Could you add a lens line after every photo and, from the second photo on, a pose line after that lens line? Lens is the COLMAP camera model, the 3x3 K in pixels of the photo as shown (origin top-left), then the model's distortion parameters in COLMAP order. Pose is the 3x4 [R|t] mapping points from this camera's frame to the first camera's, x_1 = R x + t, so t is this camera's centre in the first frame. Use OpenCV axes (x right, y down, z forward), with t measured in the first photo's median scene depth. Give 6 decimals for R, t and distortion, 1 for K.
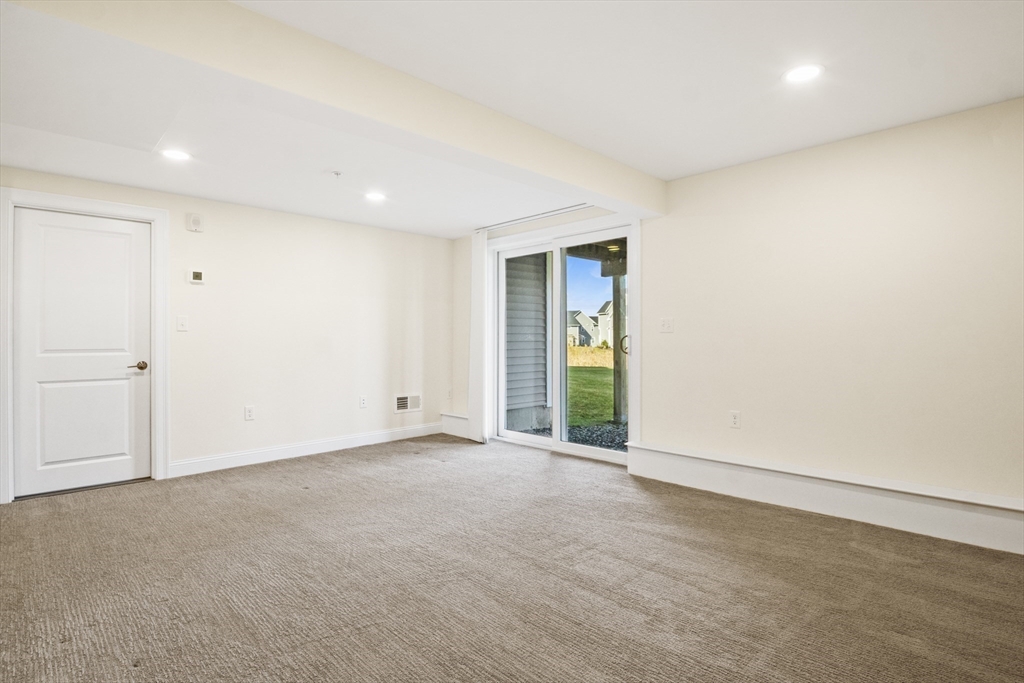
lens RADIAL K [[518.4, 0, 513.2], [0, 518.4, 340.1], [0, 0, 1]] dist [-0.020284, 0.001507]
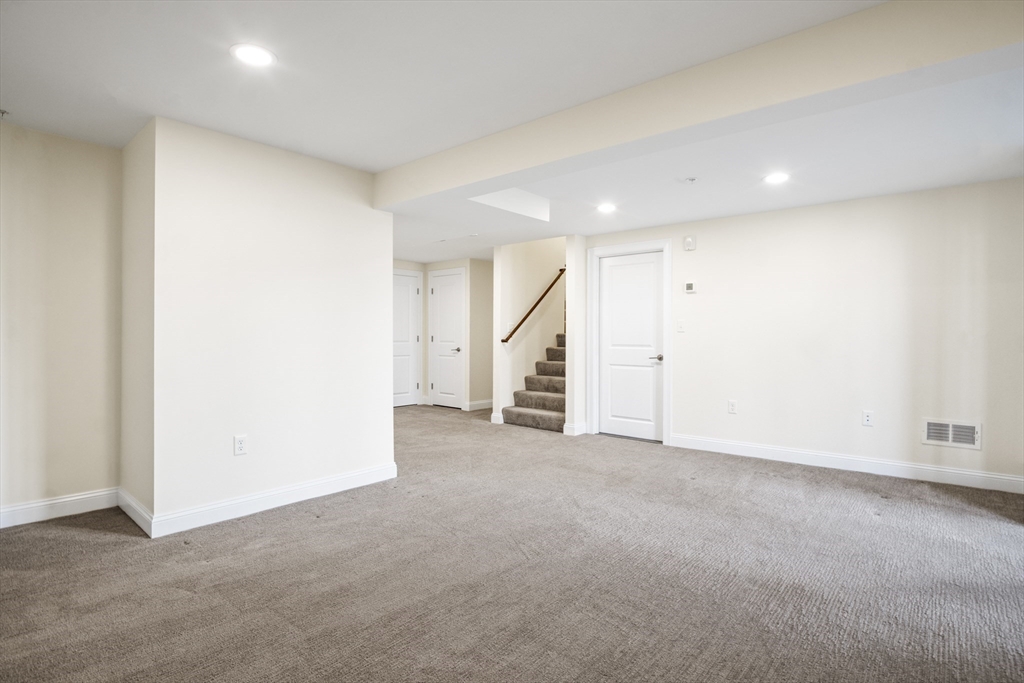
lens RADIAL K [[518.4, 0, 513.3], [0, 518.4, 338.1], [0, 0, 1]] dist [-0.020284, 0.001507]
pose [[0.083454, 0.011788, -0.996442, 0.575506], [-0.004707, 0.999924, 0.011435, -0.014971], [0.996501, 0.003736, 0.083503, 0.484861]]
